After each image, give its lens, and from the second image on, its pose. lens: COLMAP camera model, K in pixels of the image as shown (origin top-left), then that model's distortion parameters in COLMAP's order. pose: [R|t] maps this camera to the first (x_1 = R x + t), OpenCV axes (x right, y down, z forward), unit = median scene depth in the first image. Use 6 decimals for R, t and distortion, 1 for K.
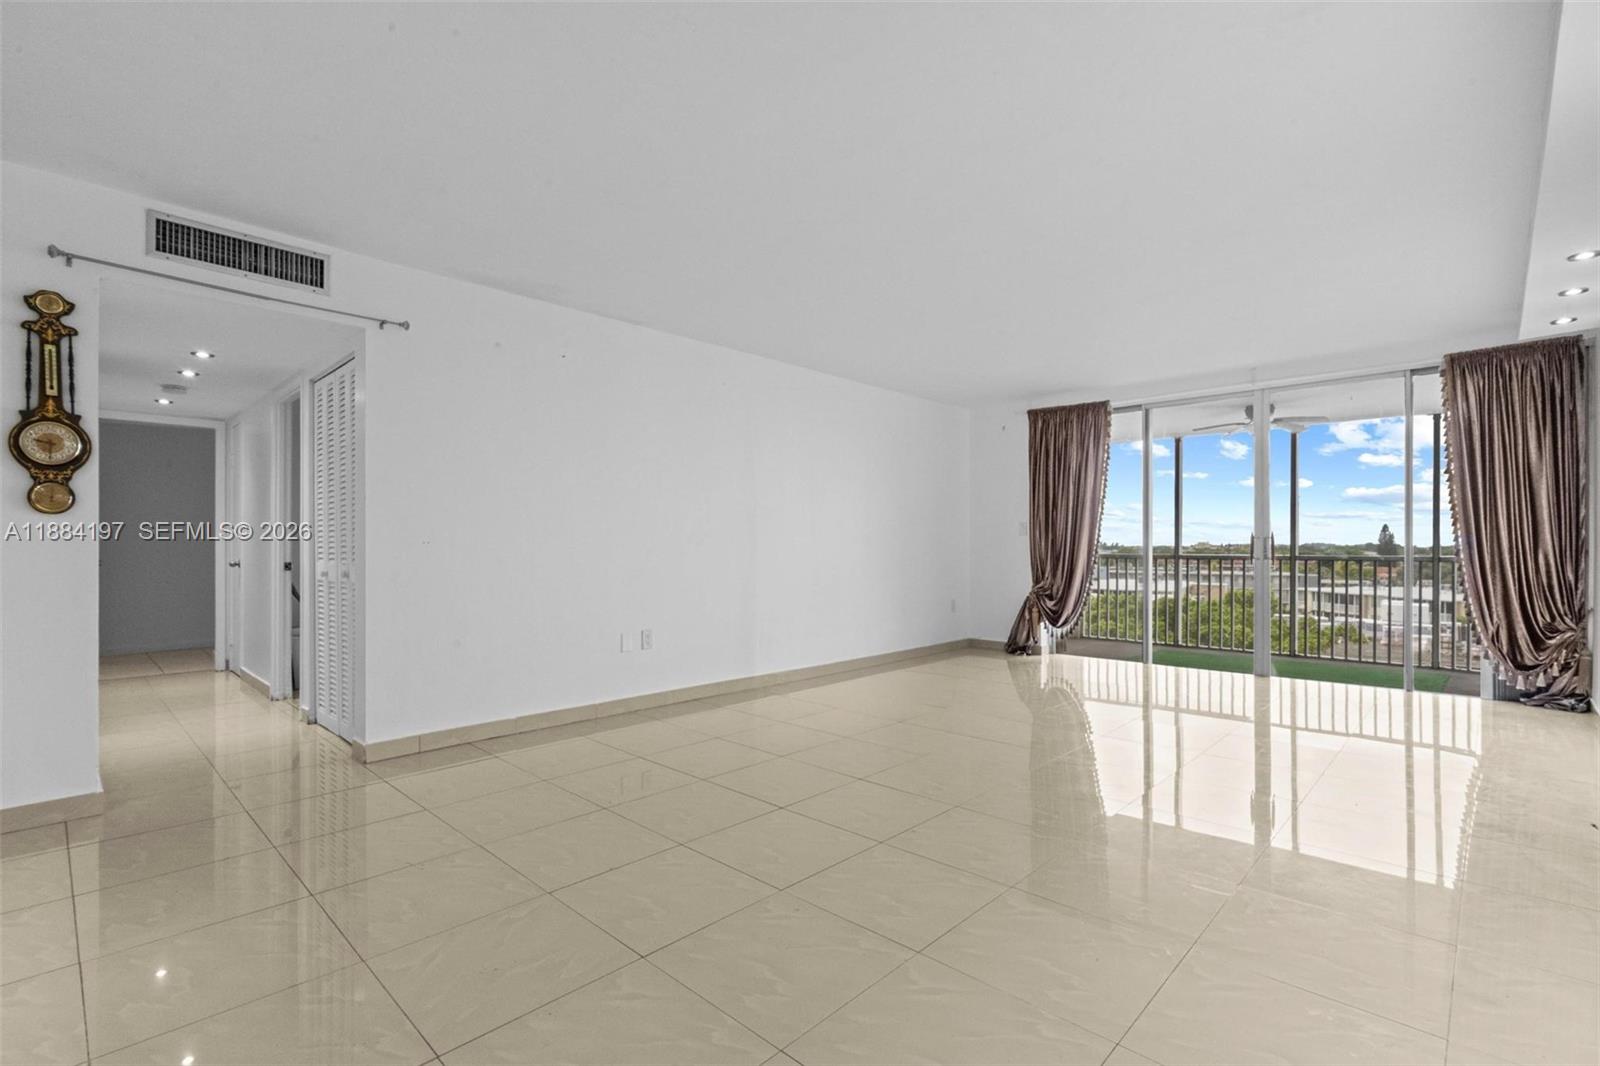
lens RADIAL K [[736.8, 0, 796.3], [0, 736.8, 538.6], [0, 0, 1]] dist [0.001151, 0.000079]
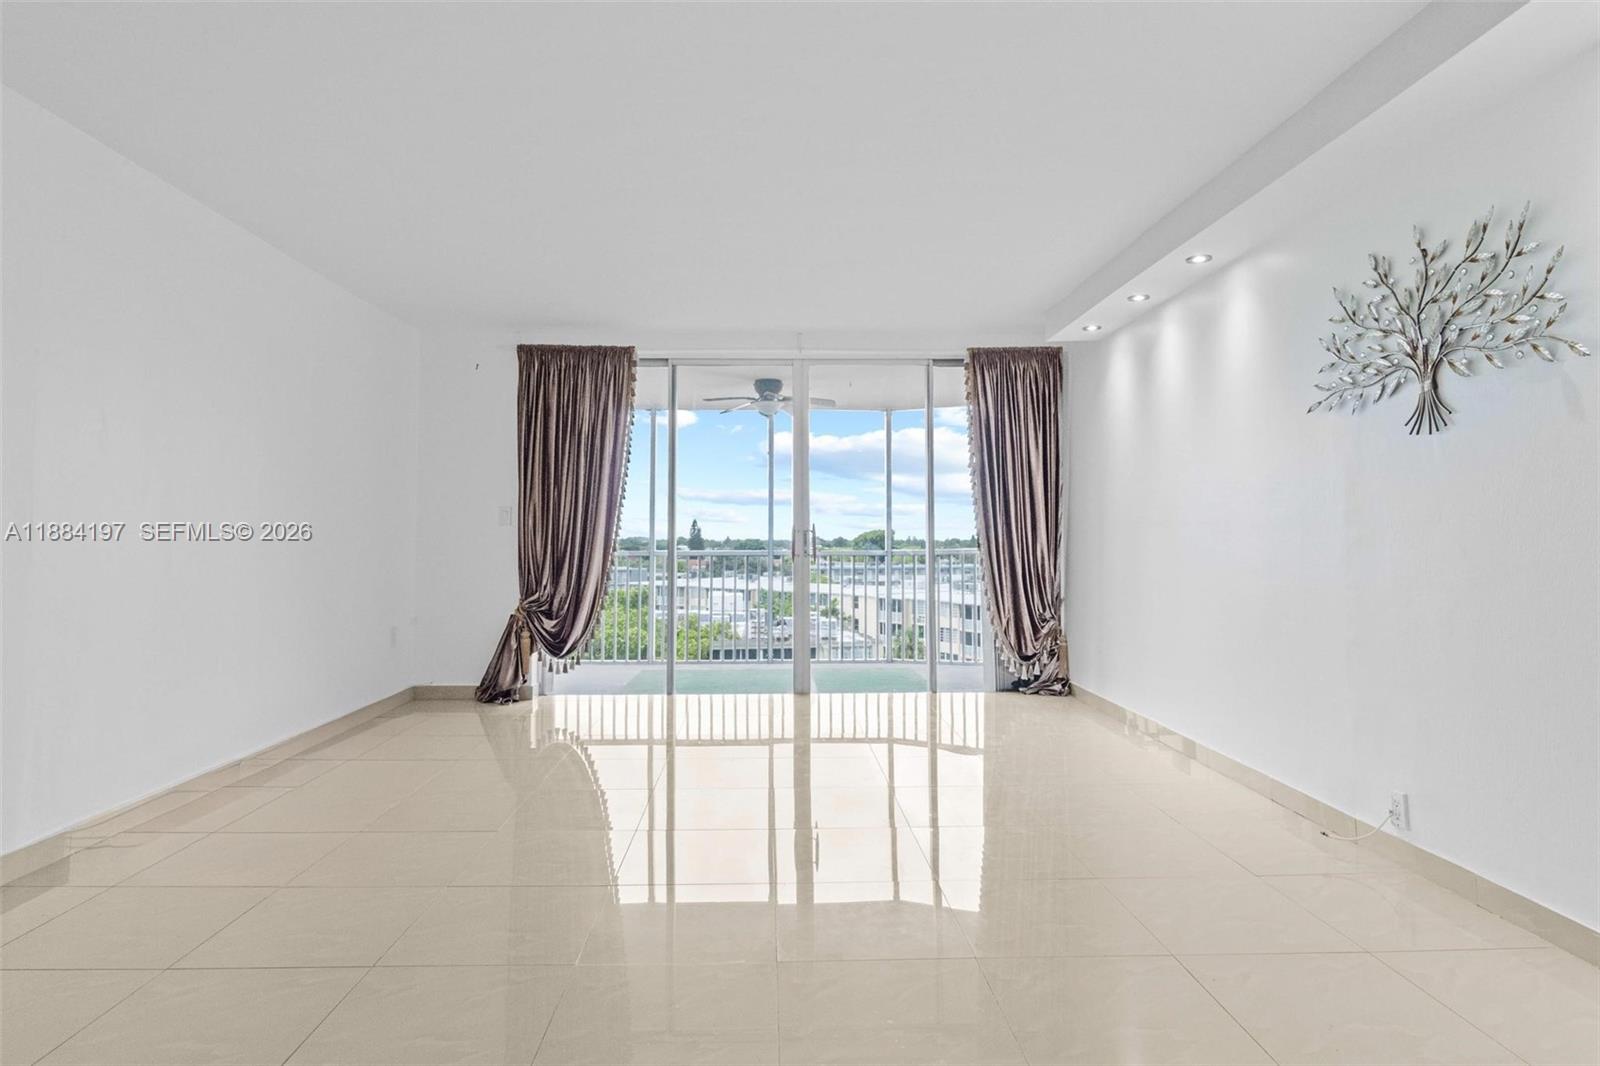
lens RADIAL K [[869.5, 0, 782.6], [0, 869.5, 491.0], [0, 0, 1]] dist [-0.000851, 0.000025]
pose [[0.702291, 0.038932, 0.710825, -0.094623], [-0.005887, 0.998787, -0.048887, 0.001738], [-0.711866, 0.030148, 0.701668, 0.274760]]
